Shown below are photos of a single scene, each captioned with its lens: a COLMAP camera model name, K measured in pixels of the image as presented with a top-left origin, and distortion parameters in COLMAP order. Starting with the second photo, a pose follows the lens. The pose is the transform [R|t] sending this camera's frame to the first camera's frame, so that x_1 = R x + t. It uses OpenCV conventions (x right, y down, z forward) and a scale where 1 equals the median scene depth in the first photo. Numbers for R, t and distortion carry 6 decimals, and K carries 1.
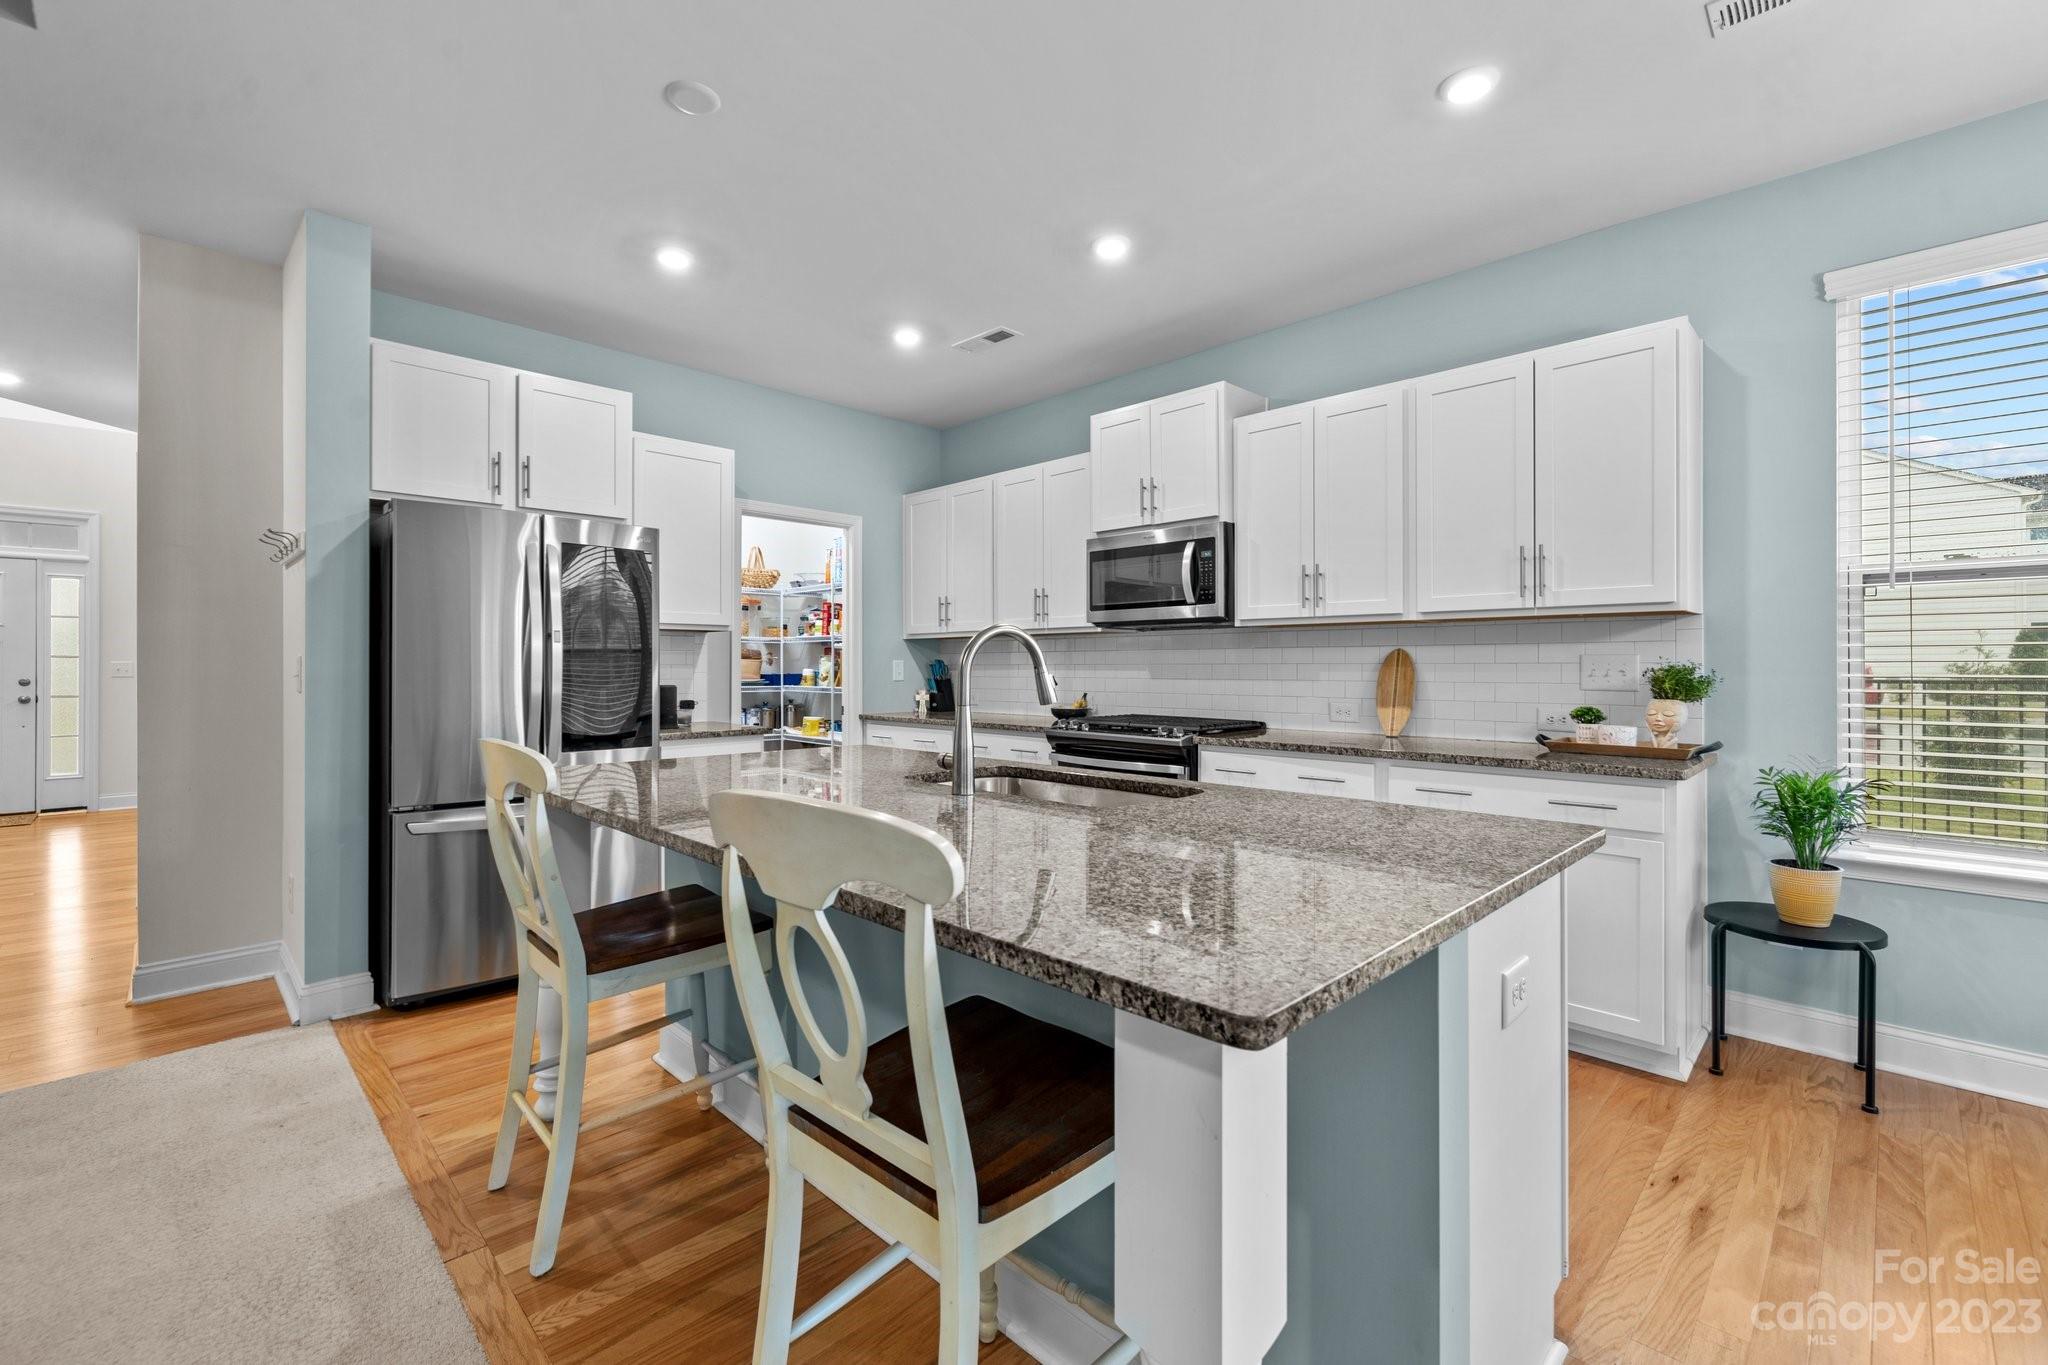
lens RADIAL K [[867.2, 0, 1021.0], [0, 867.2, 662.7], [0, 0, 1]] dist [-0.001486, 0.000630]
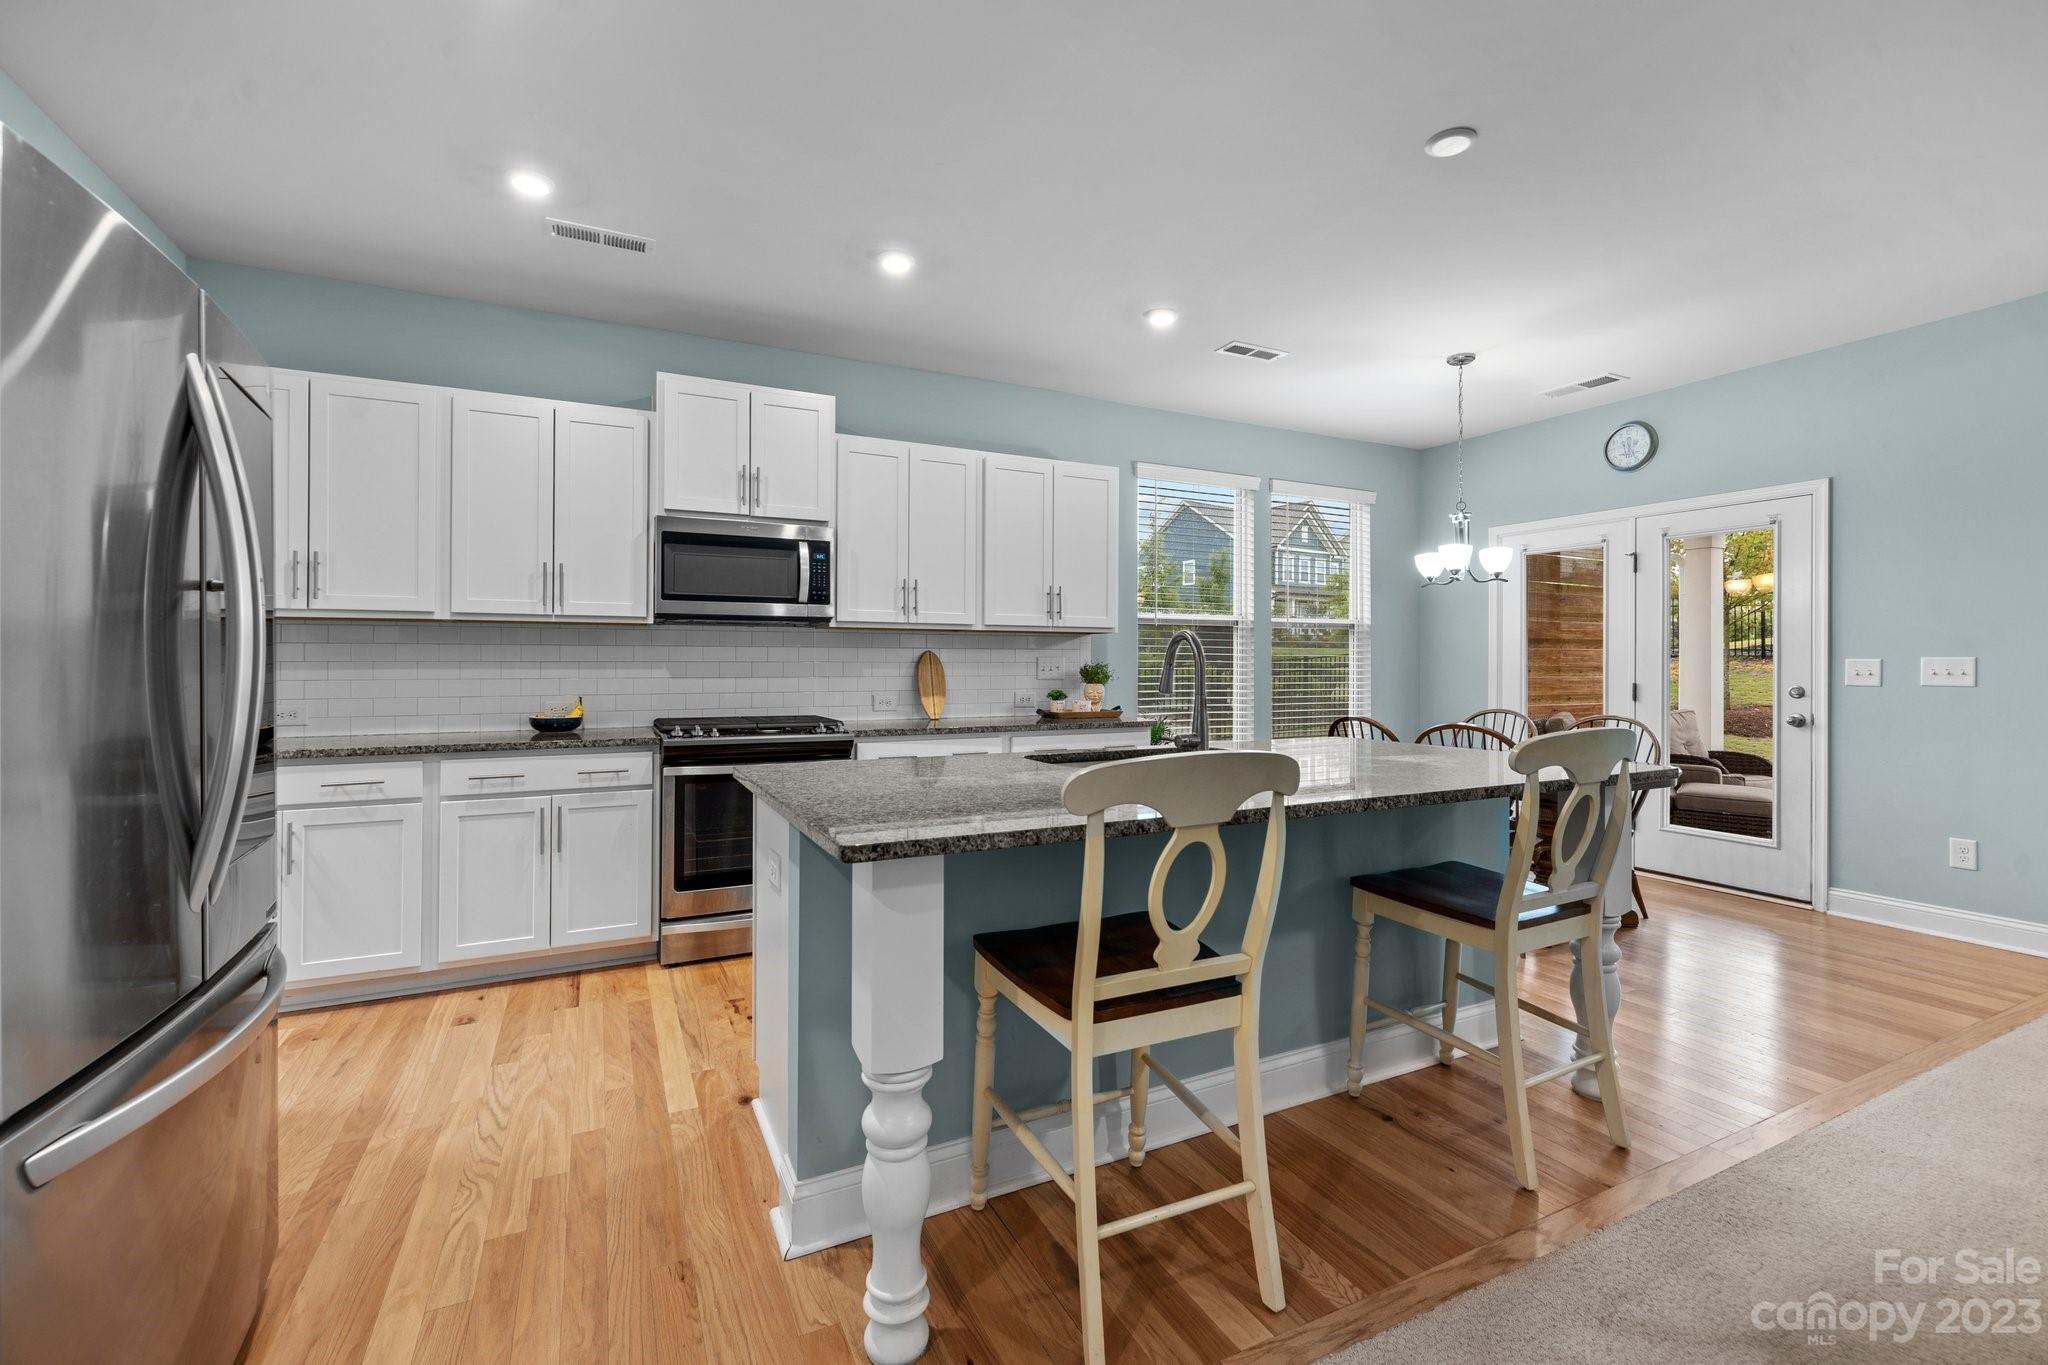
lens RADIAL K [[867.2, 0, 1021.0], [0, 867.2, 662.7], [0, 0, 1]] dist [-0.001486, 0.000630]
pose [[0.322945, 0.001992, 0.946416, -0.698265], [-0.004542, 0.999990, -0.000555, 0.001663], [-0.946407, -0.004119, 0.322950, 0.436011]]
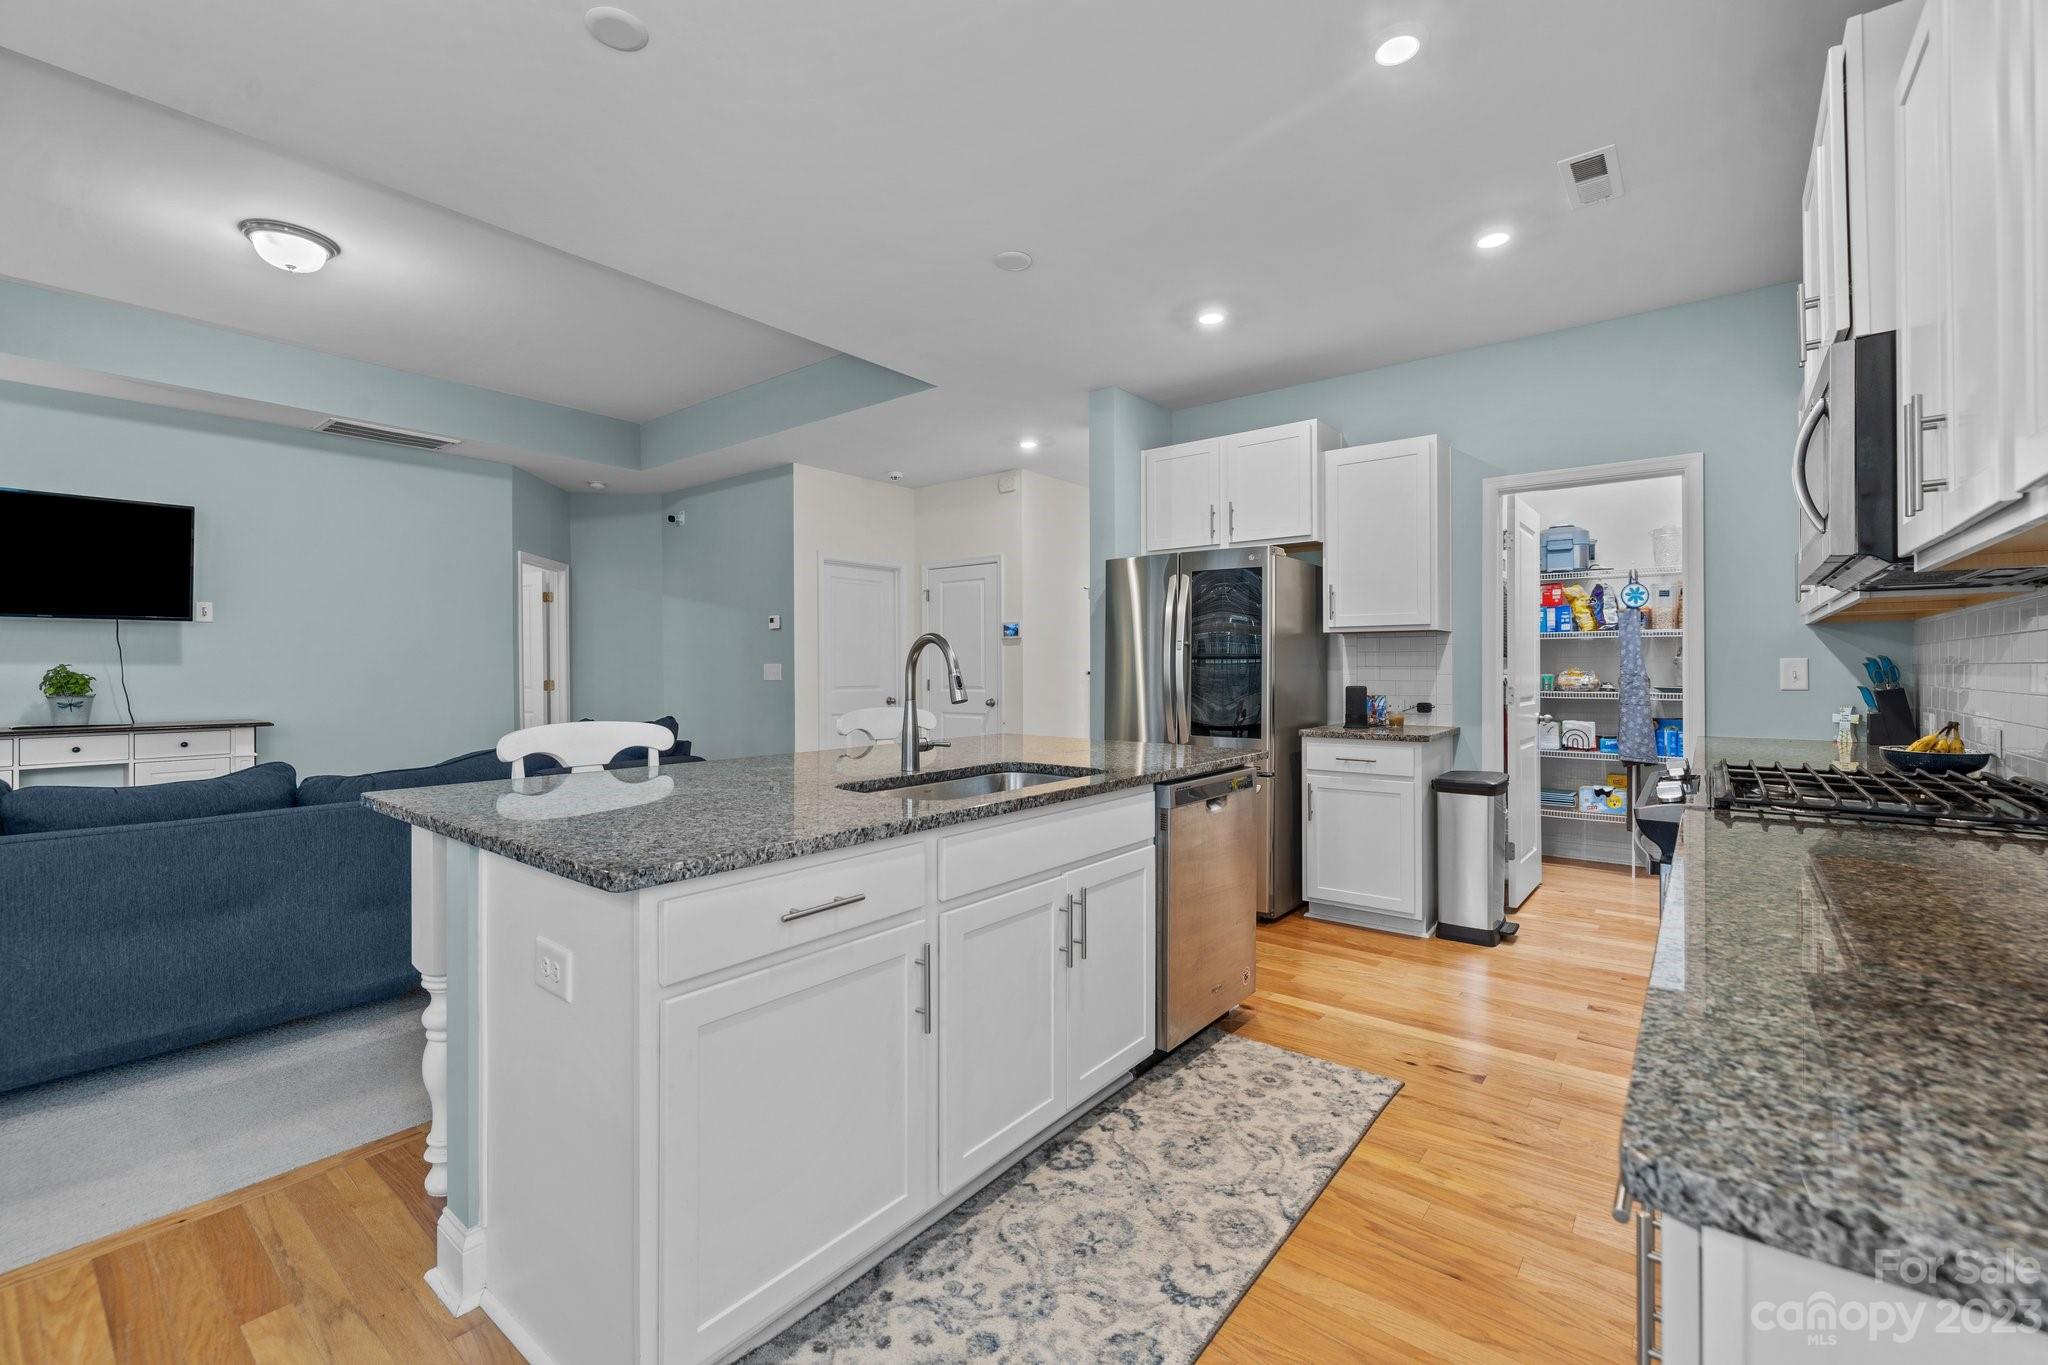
lens RADIAL K [[863.9, 0, 1019.0], [0, 863.9, 667.6], [0, 0, 1]] dist [-0.000350, 0.000029]
pose [[0.109733, -0.000645, -0.993961, 0.626154], [0.005790, 0.999983, -0.000010, 0.001449], [0.993944, -0.005754, 0.109735, 0.528529]]
